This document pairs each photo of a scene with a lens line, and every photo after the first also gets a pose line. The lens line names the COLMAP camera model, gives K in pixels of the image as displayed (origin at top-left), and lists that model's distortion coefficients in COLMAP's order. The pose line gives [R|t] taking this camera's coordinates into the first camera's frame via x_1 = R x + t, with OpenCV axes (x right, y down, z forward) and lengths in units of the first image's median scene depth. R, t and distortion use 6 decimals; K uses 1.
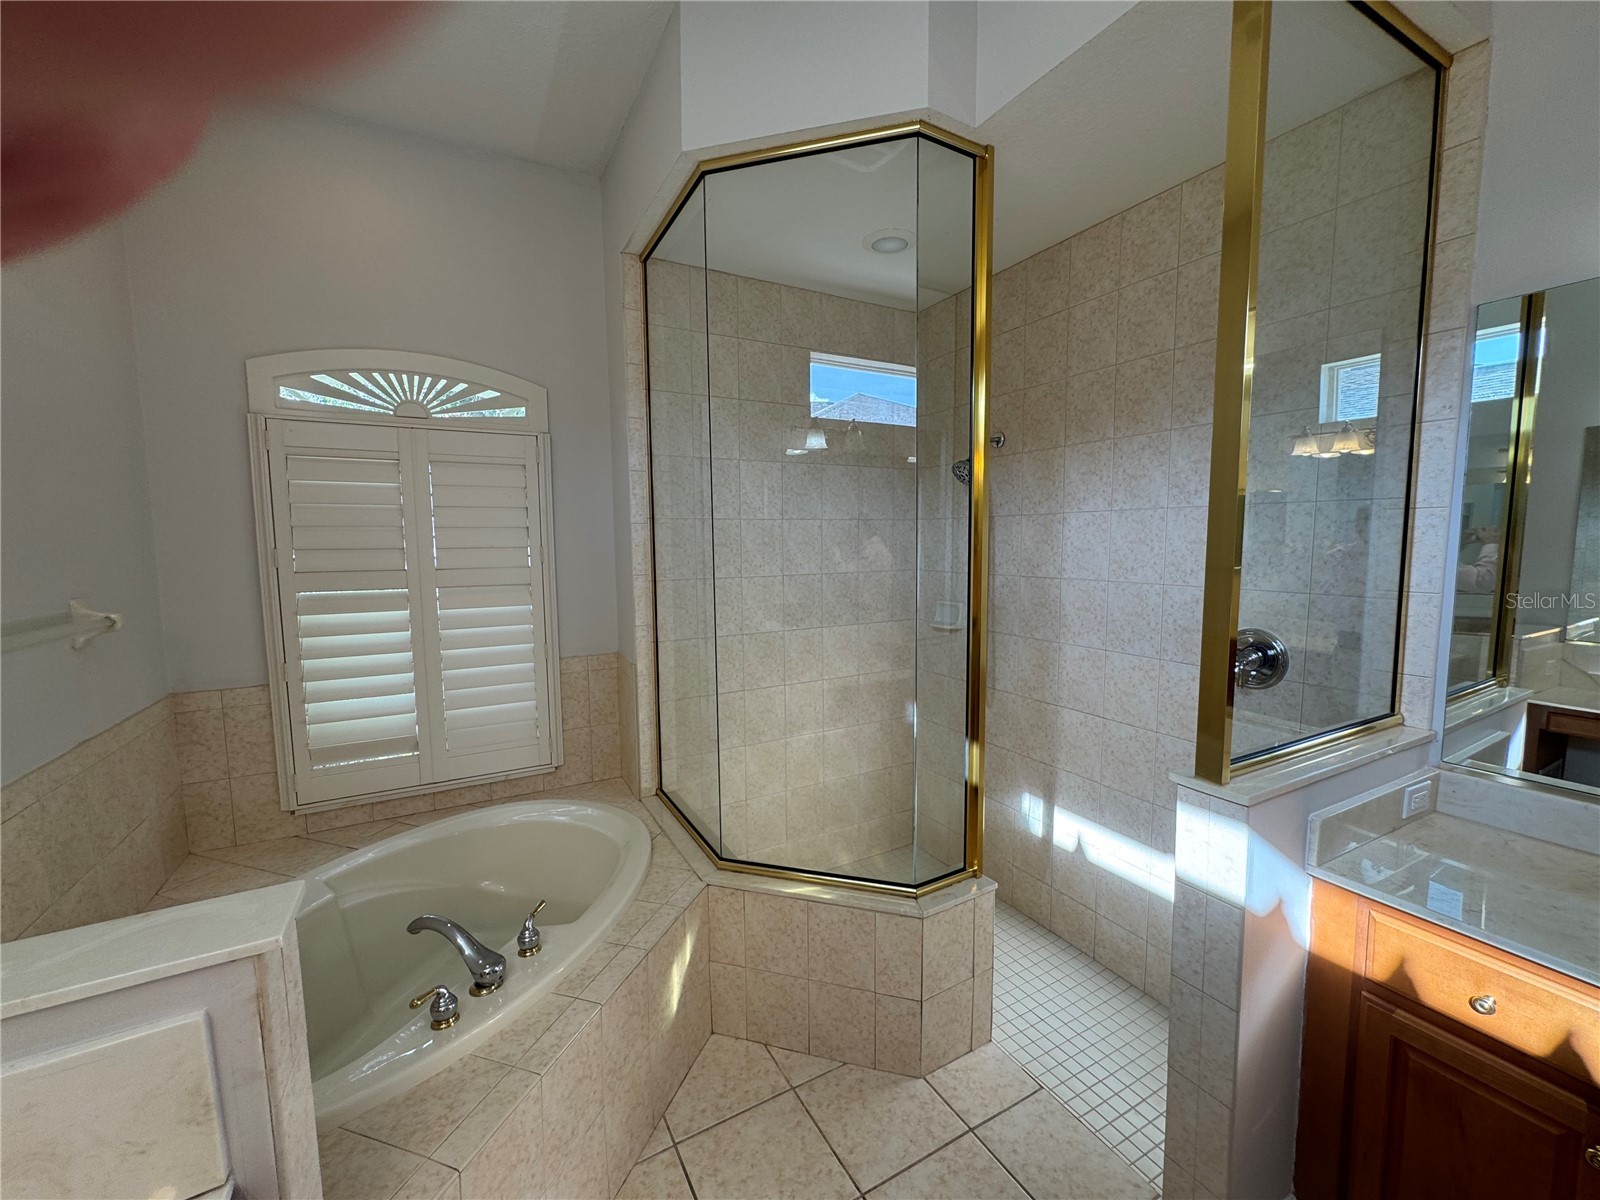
lens RADIAL K [[636.1, 0, 800.0], [0, 636.1, 600.0], [0, 0, 1]] dist [-0.009186, -0.000030]
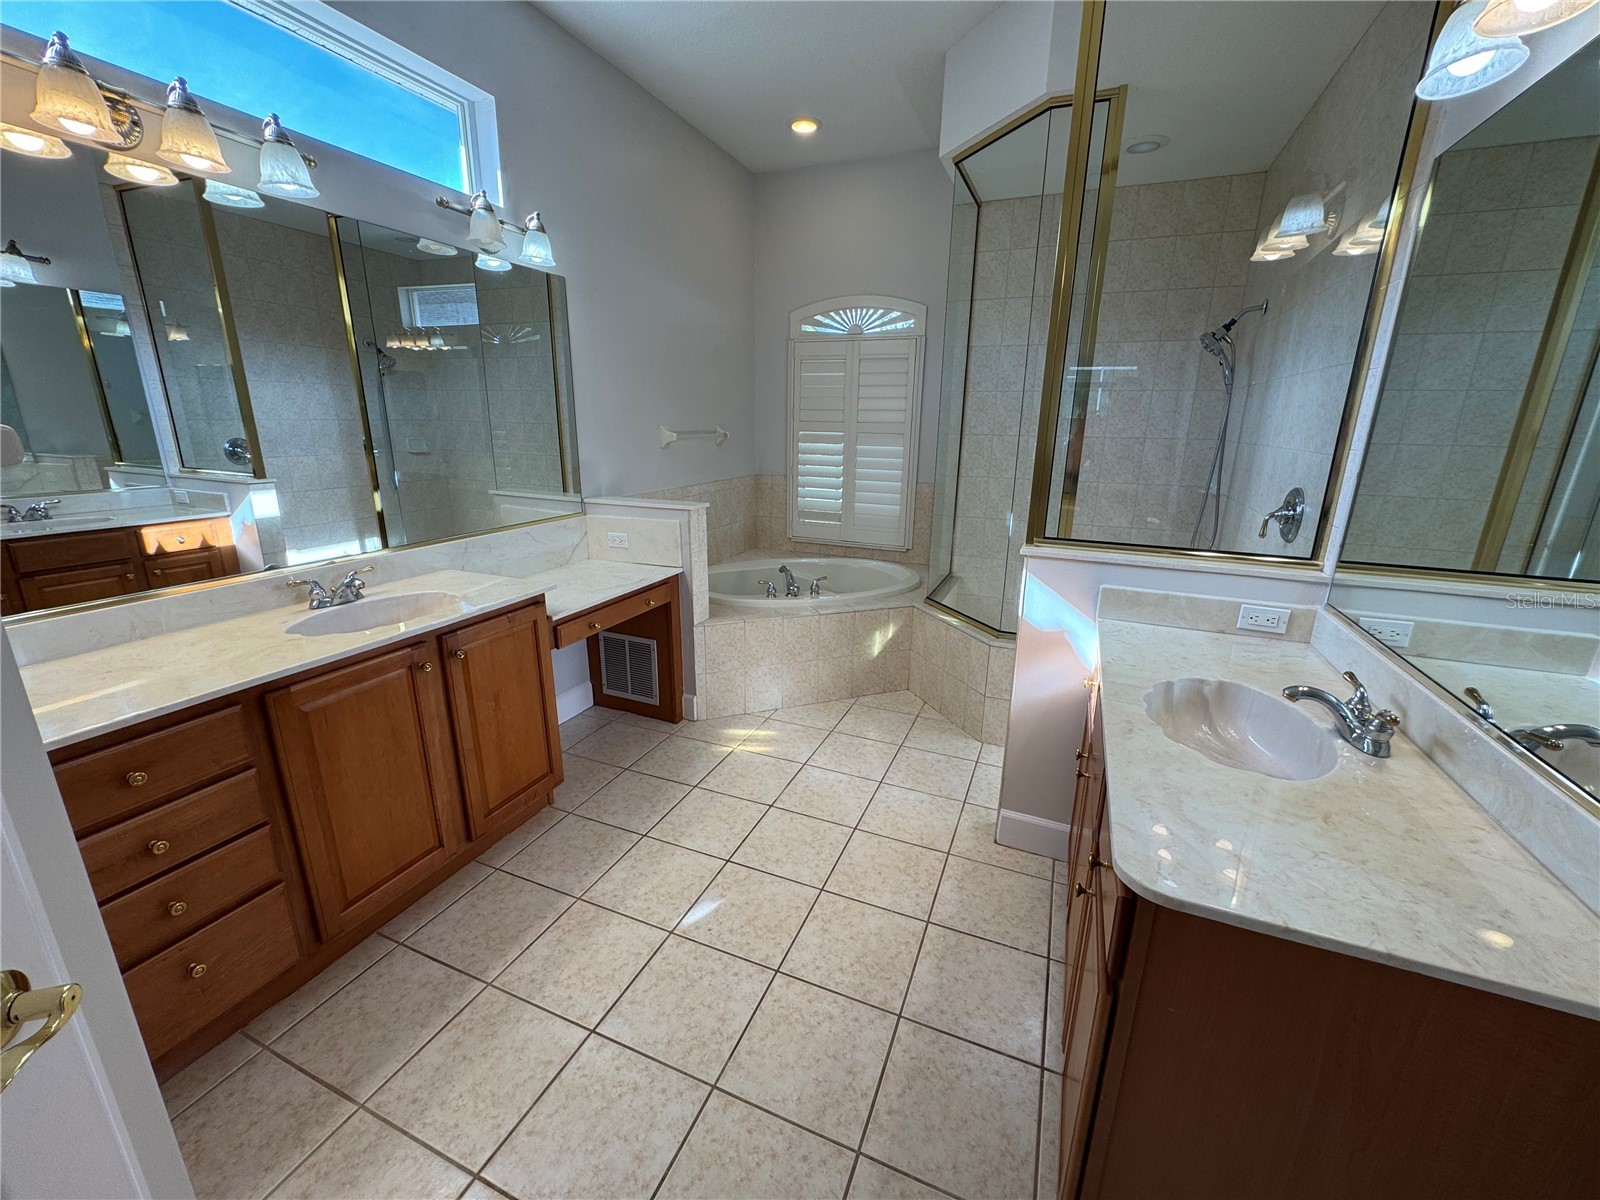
lens RADIAL K [[636.1, 0, 800.0], [0, 636.1, 600.0], [0, 0, 1]] dist [-0.009186, -0.000030]
pose [[0.613896, 0.234253, -0.753828, 0.886926], [-0.091353, 0.969620, 0.226916, 0.051424], [0.784083, -0.070439, 0.616646, -0.304809]]
